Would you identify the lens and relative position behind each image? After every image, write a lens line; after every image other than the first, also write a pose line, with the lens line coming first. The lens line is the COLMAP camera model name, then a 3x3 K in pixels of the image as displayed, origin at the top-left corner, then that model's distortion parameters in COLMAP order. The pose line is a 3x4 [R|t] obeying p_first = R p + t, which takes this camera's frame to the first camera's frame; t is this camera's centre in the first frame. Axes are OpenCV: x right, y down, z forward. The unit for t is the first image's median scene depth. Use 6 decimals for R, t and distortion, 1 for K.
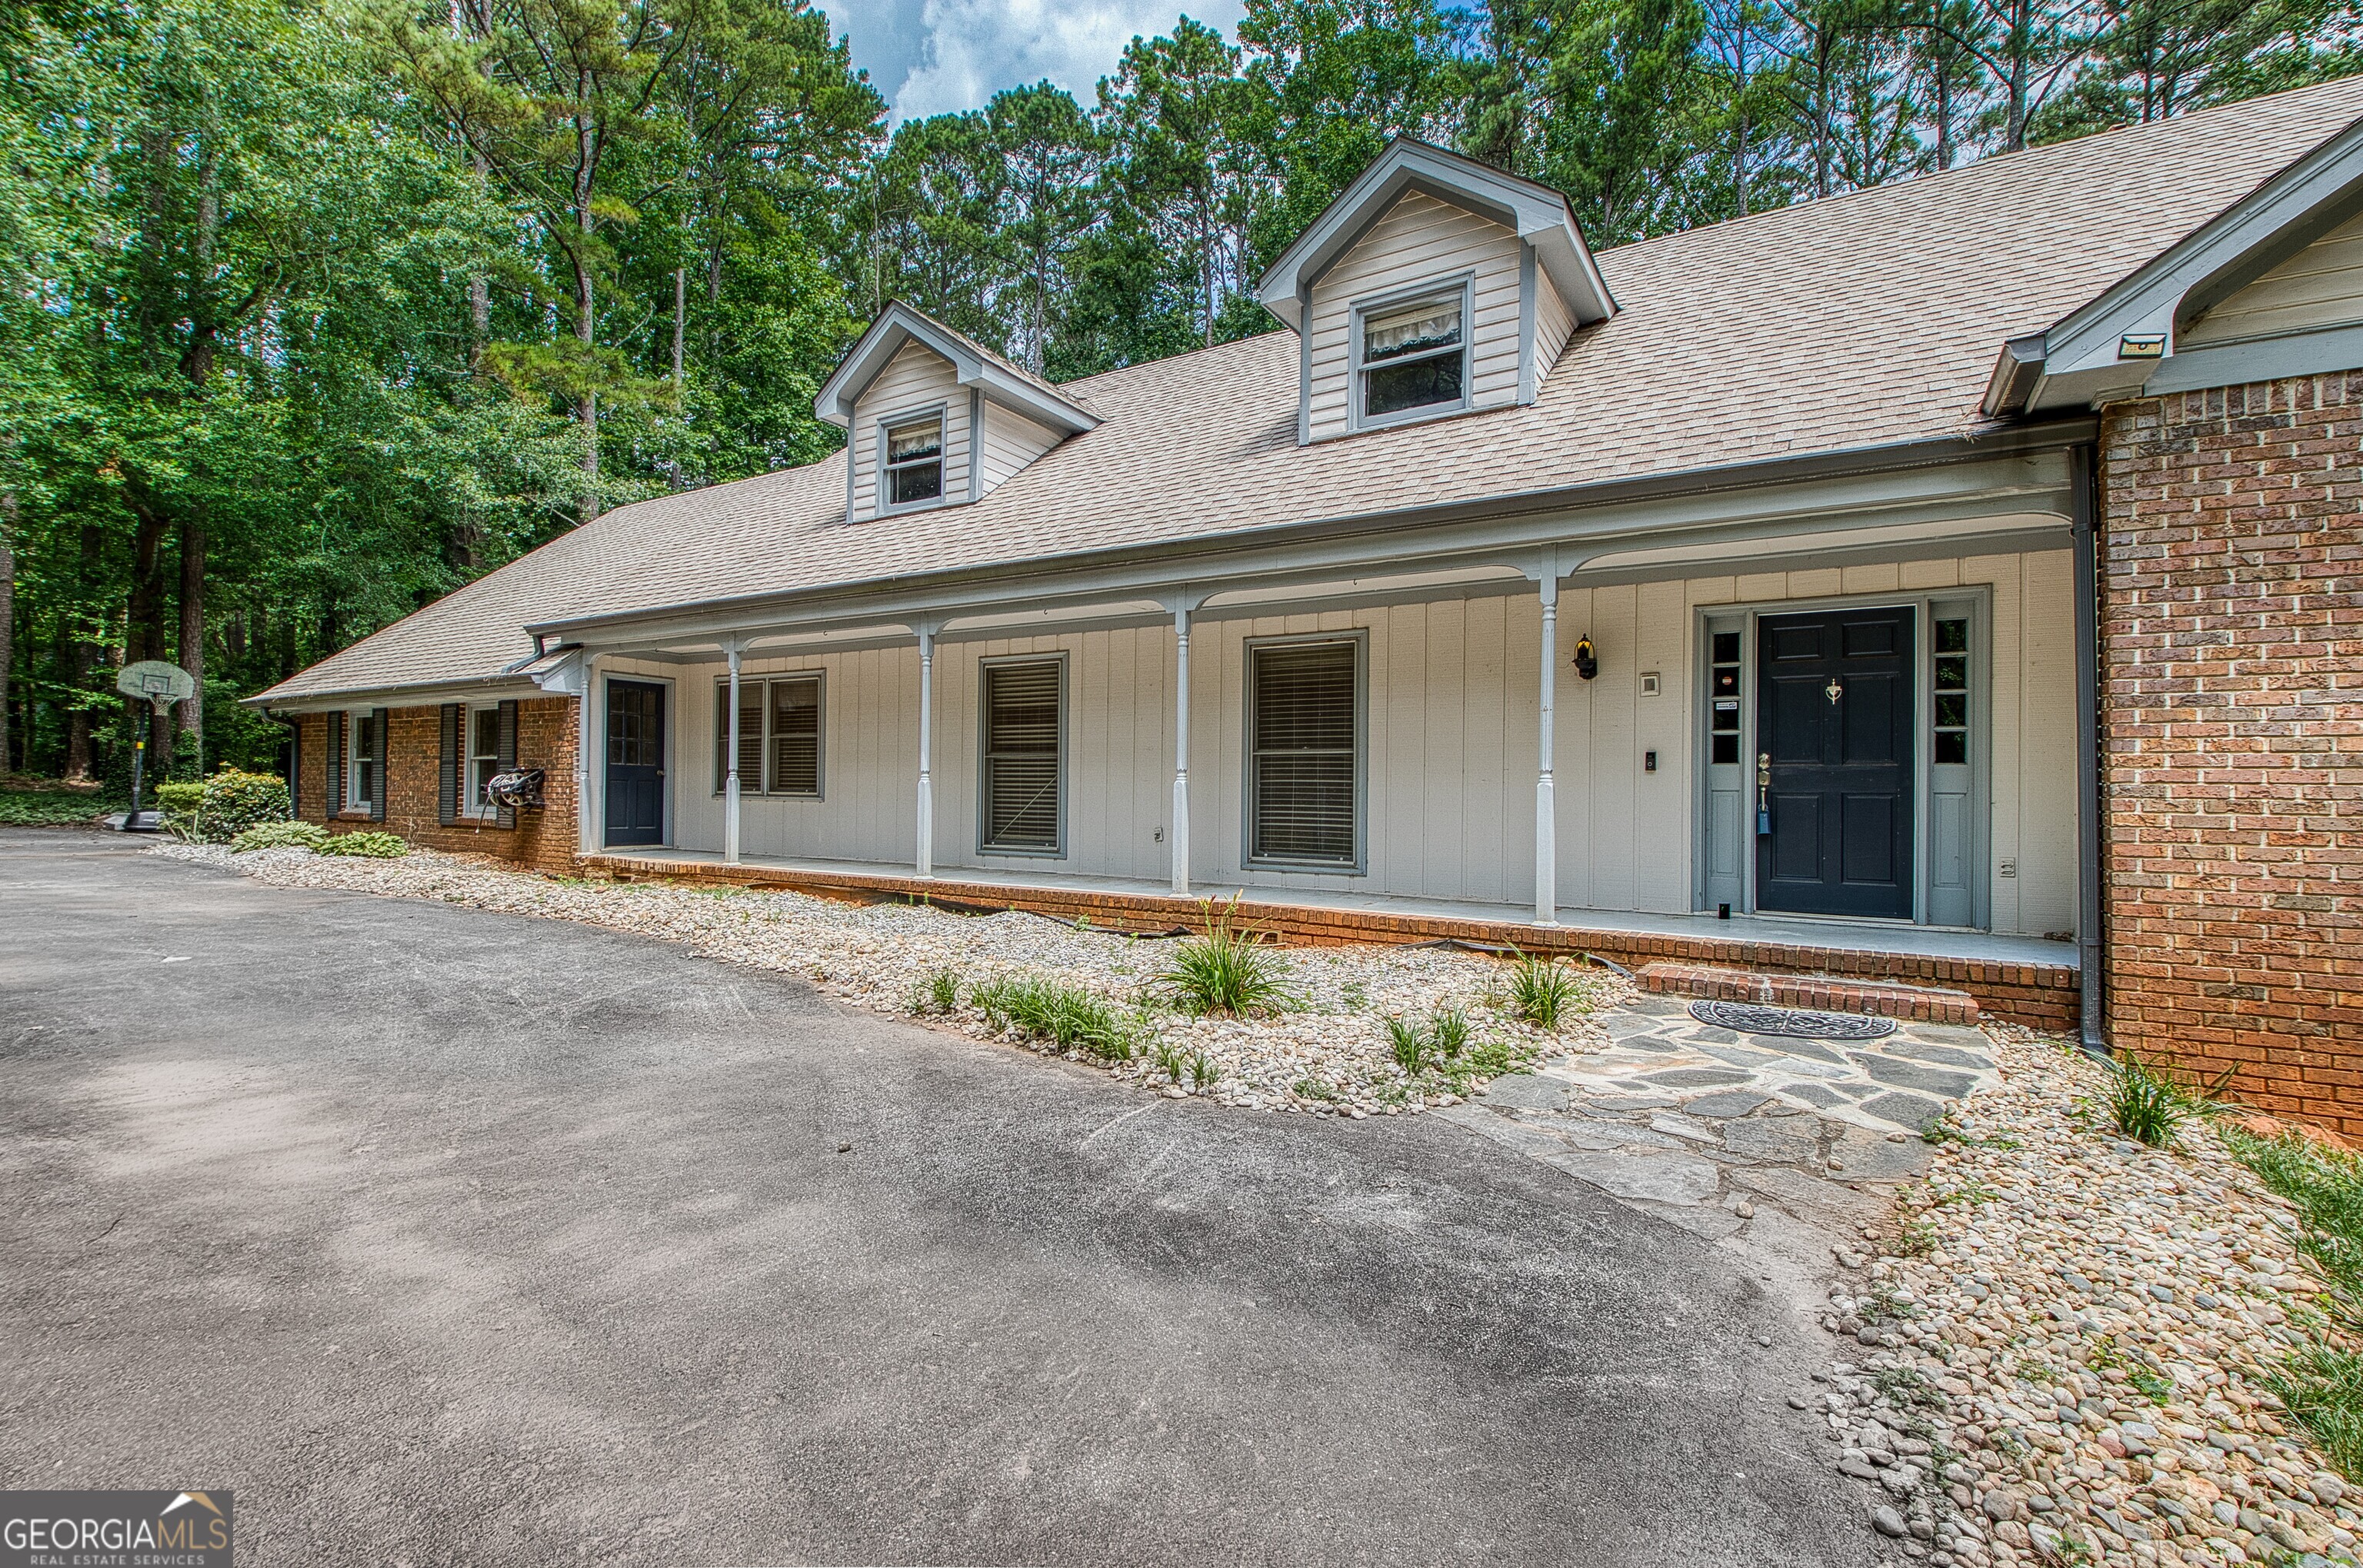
lens RADIAL K [[1125.4, 0, 1108.7], [0, 1125.4, 779.8], [0, 0, 1]] dist [0.001922, -0.005642]
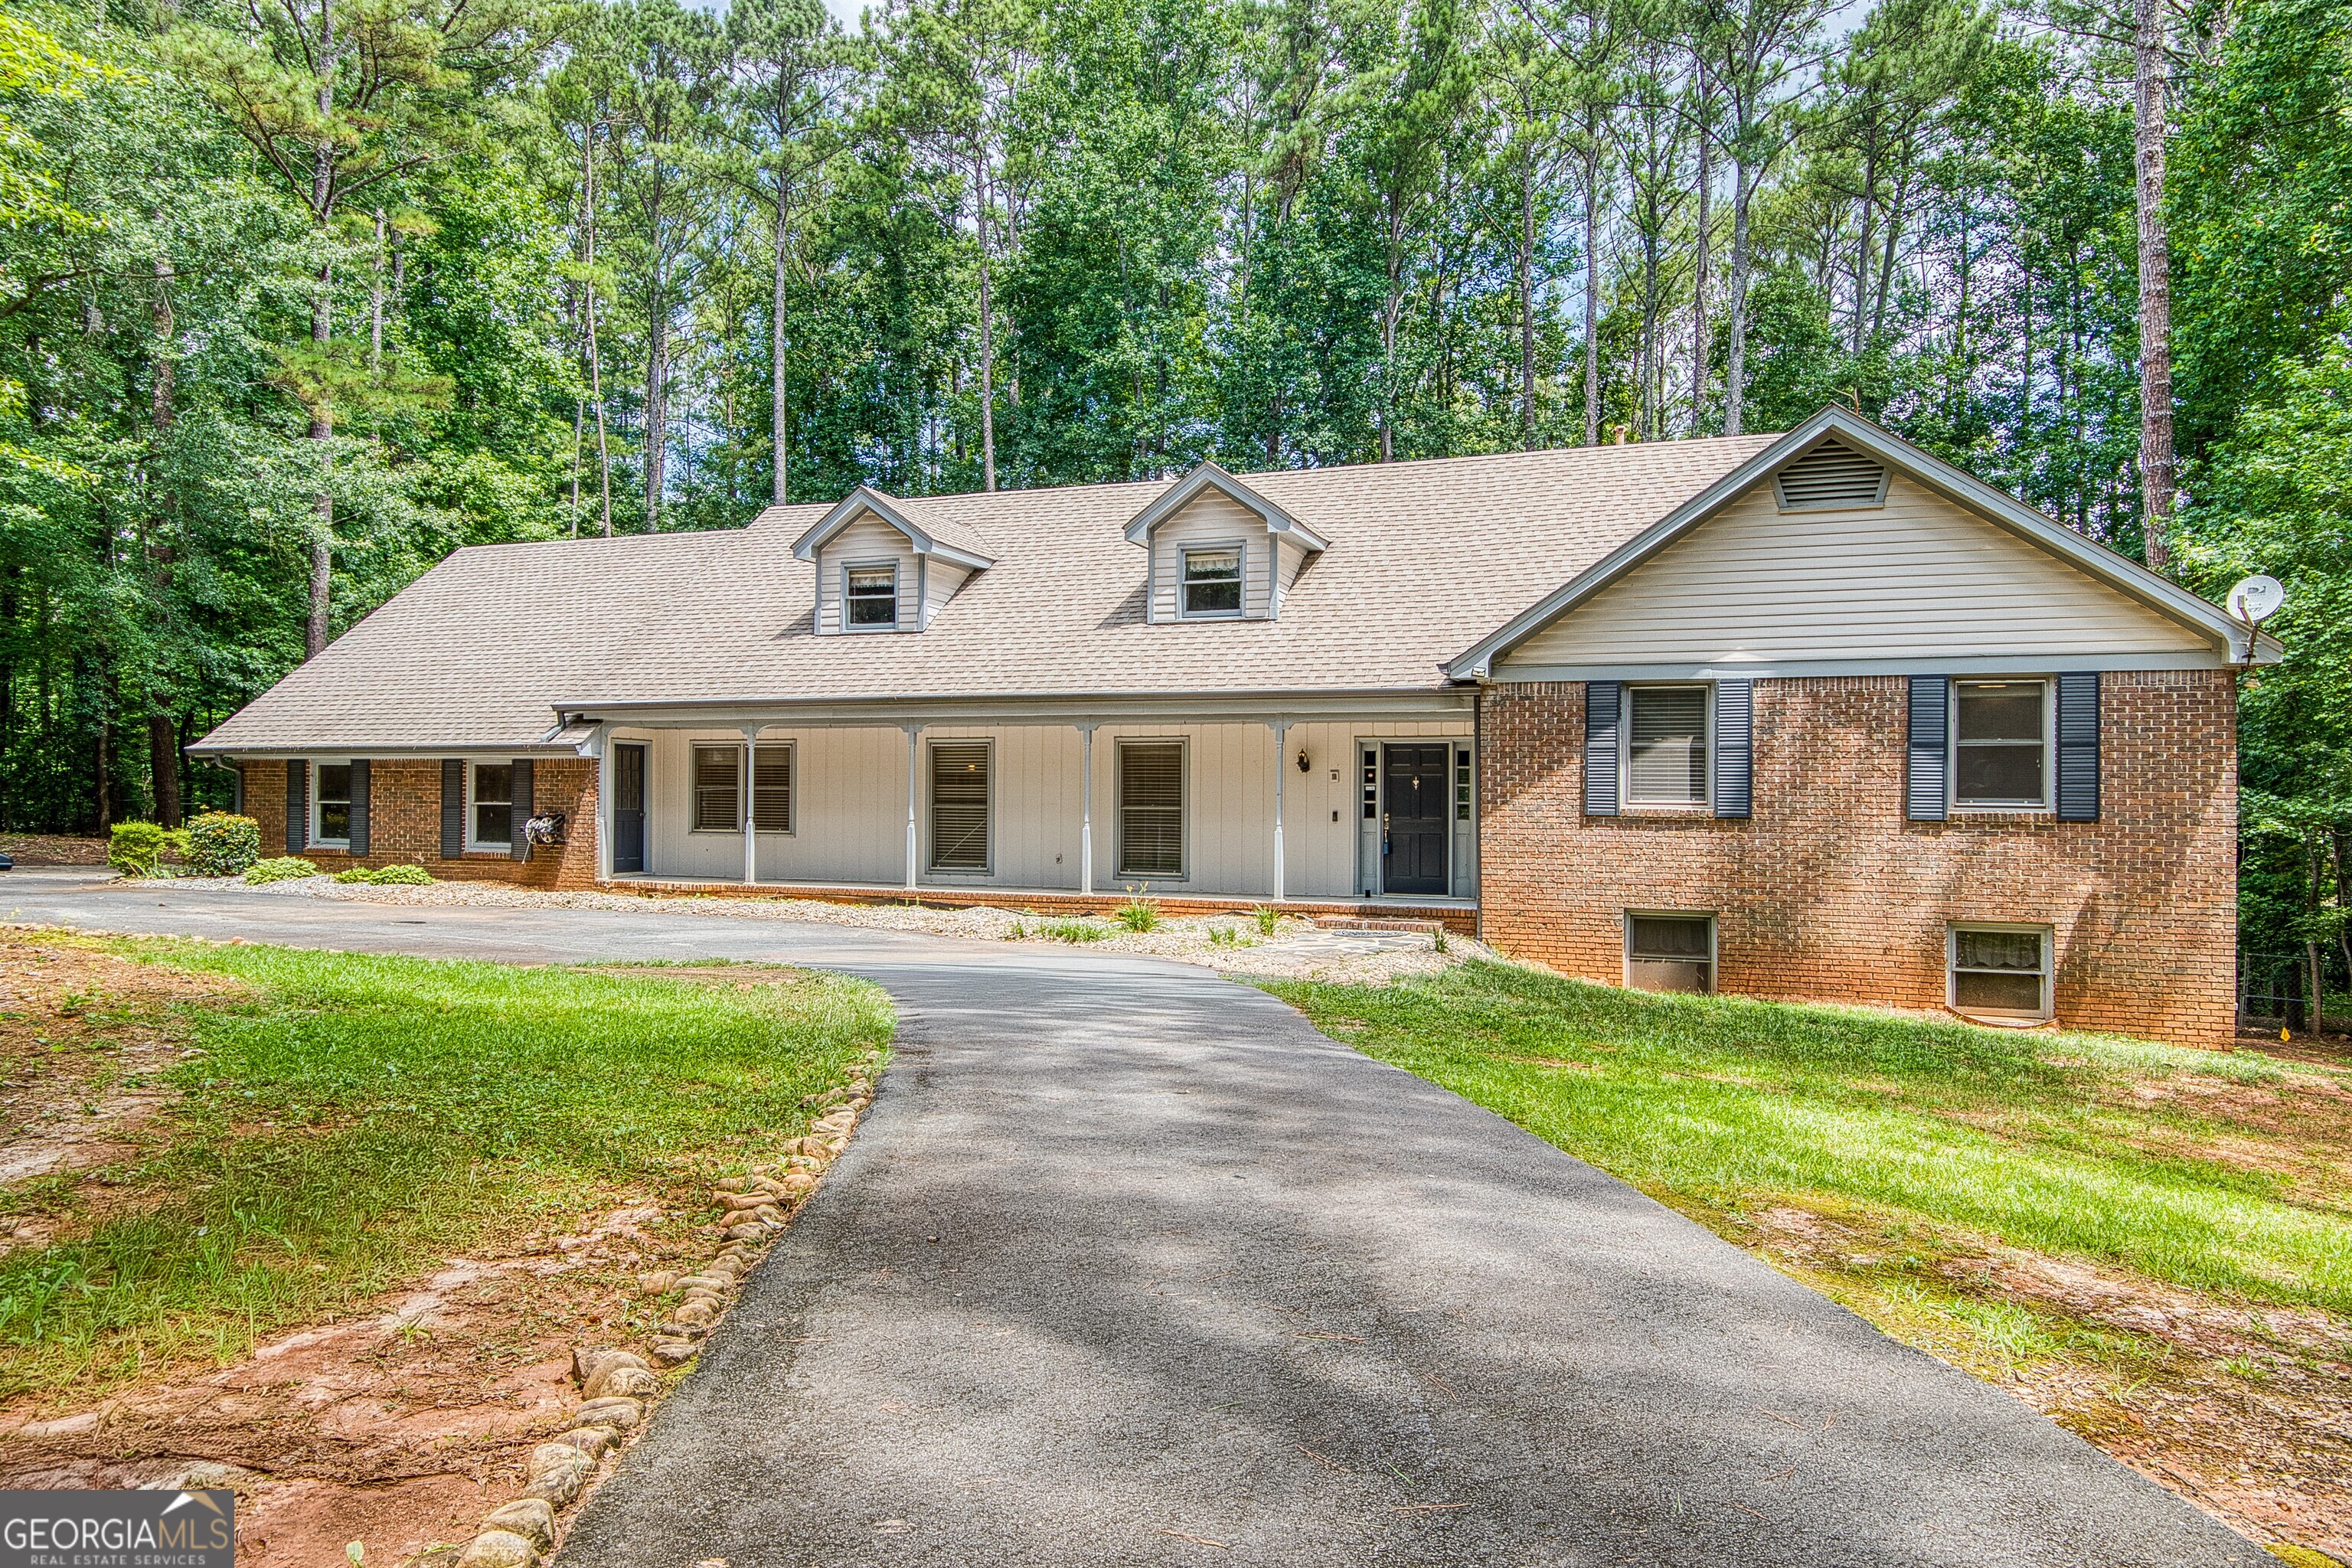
lens RADIAL K [[1497.2, 0, 1153.4], [0, 1497.2, 795.6], [0, 0, 1]] dist [0.011317, 0.006242]
pose [[0.973314, -0.004197, 0.229439, -0.324336], [0.001908, 0.999946, 0.010199, -0.063918], [-0.229469, -0.009489, 0.973270, -1.138061]]
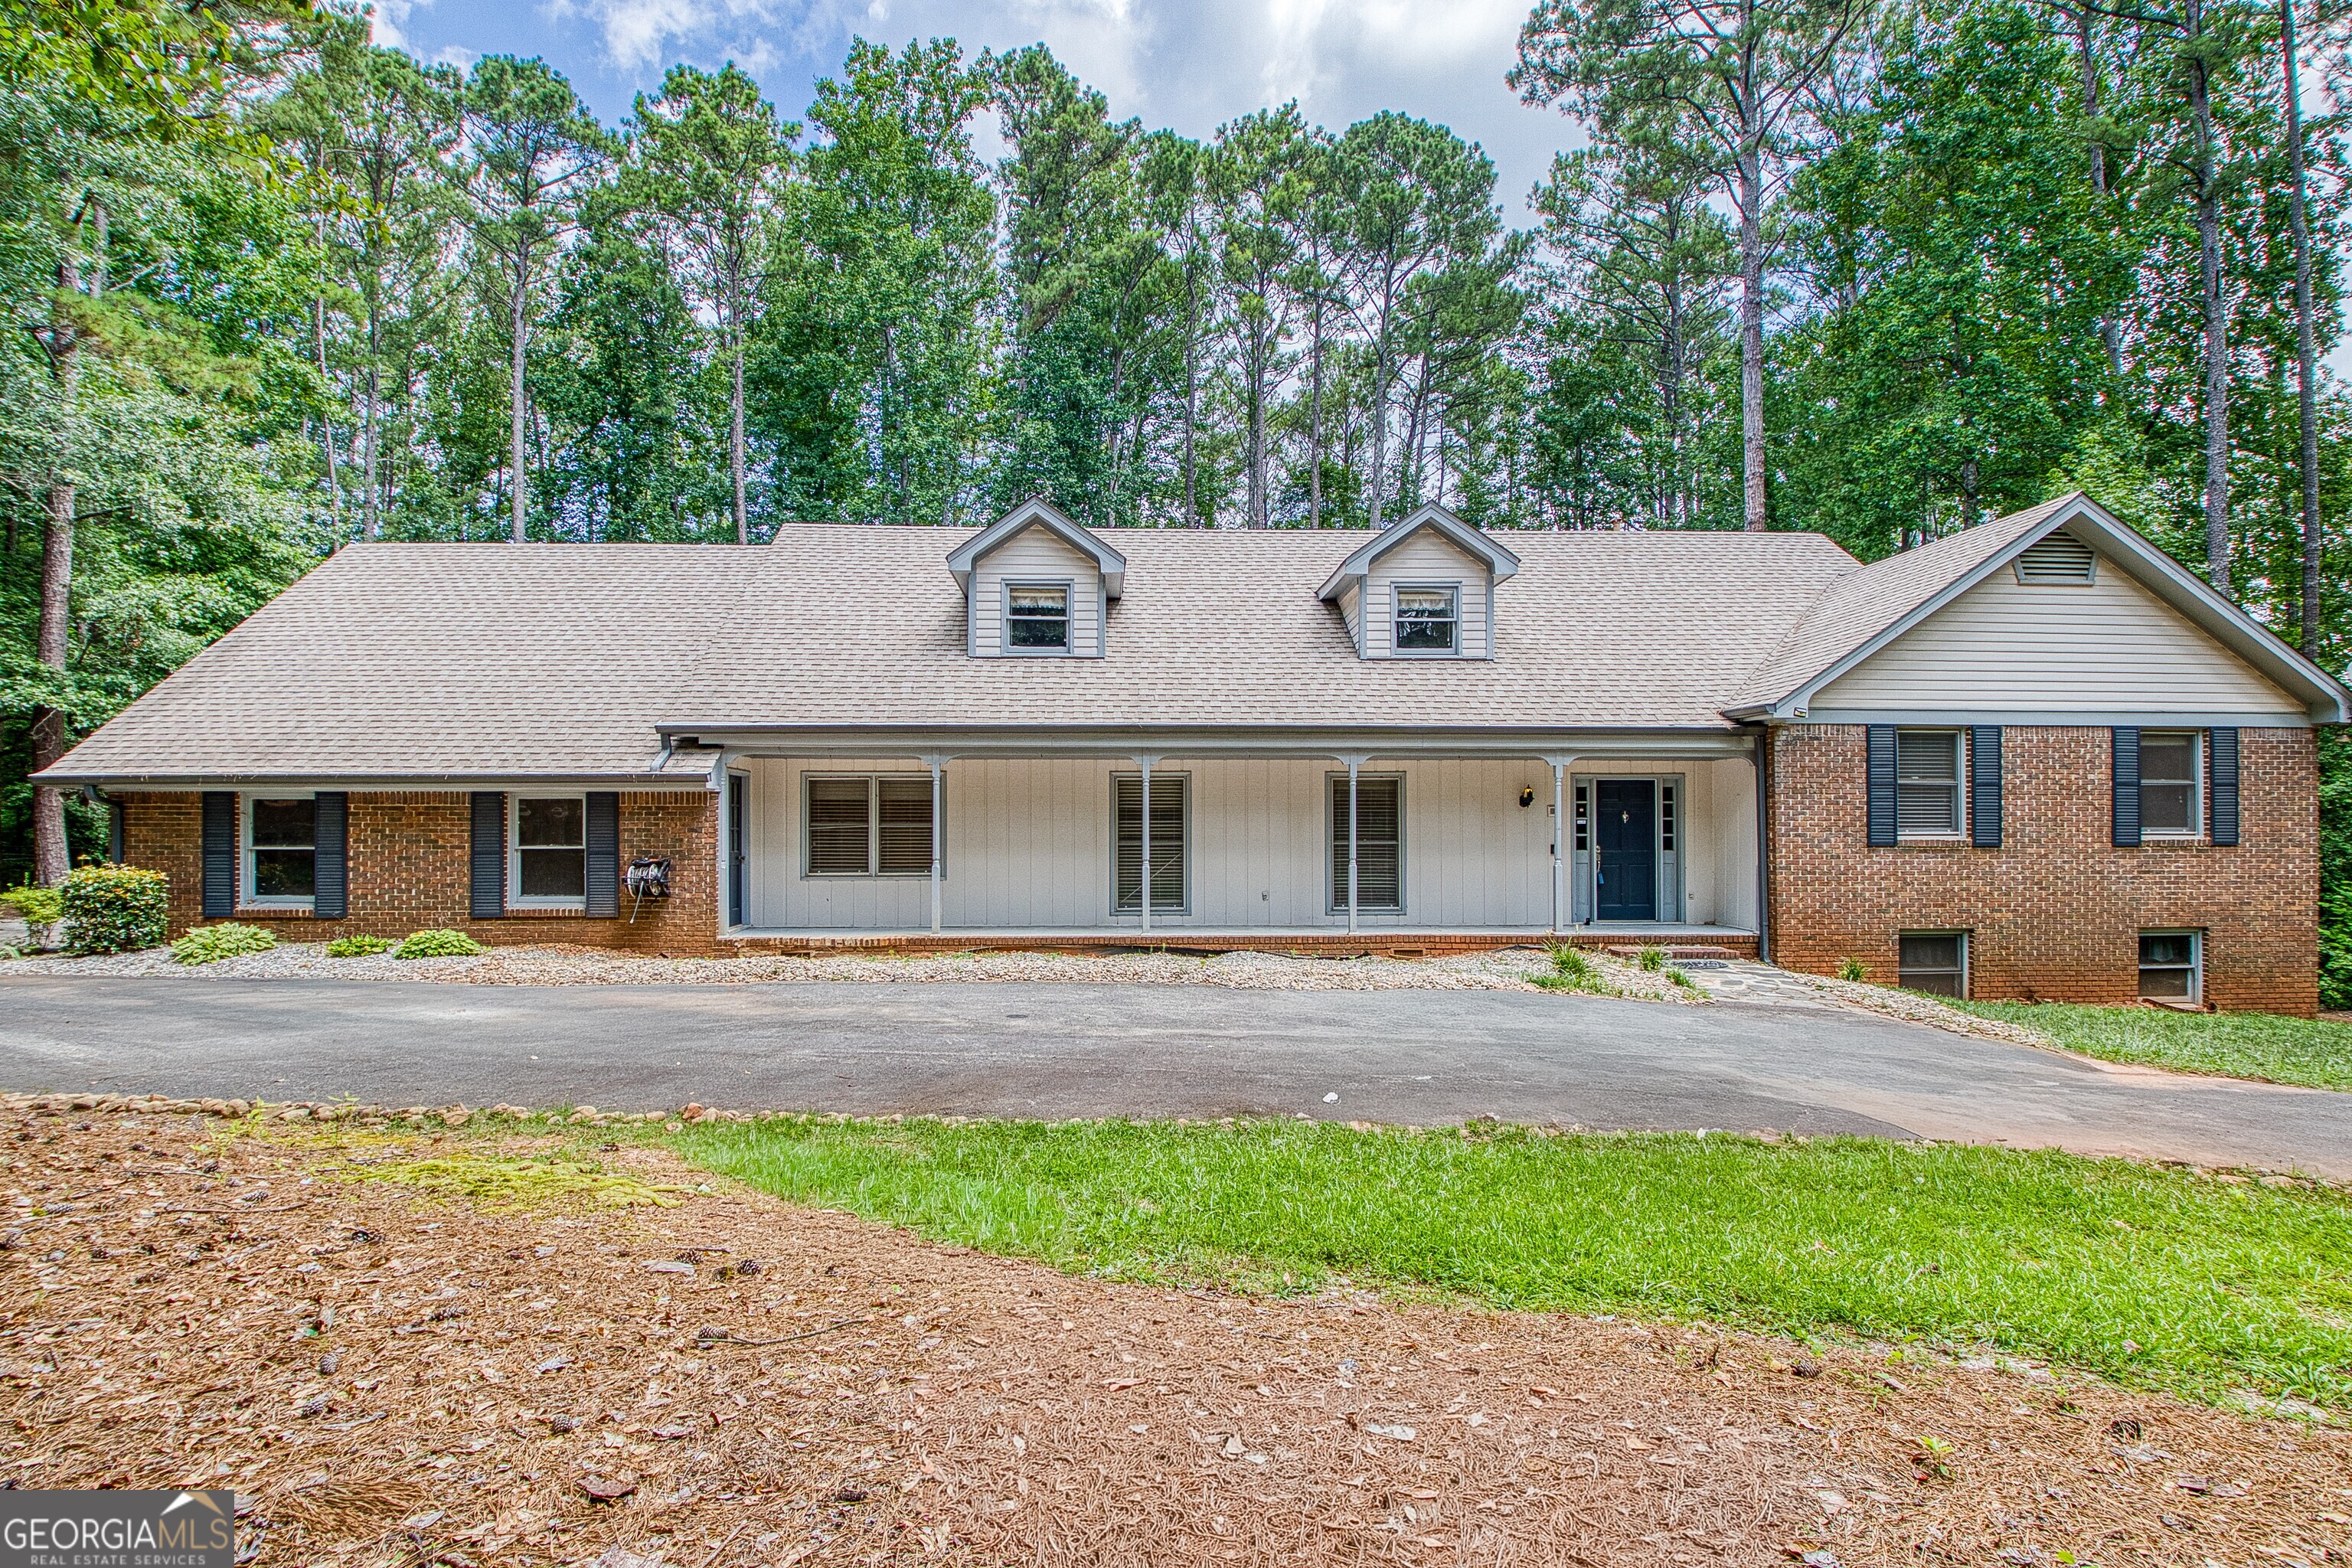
lens RADIAL K [[1120.3, 0, 1187.2], [0, 1120.3, 795.4], [0, 0, 1]] dist [0.001922, -0.005642]
pose [[0.809087, 0.003130, 0.587681, -0.992273], [0.004750, 0.999918, -0.011864, -0.074225], [-0.587670, 0.012391, 0.809006, -0.190311]]
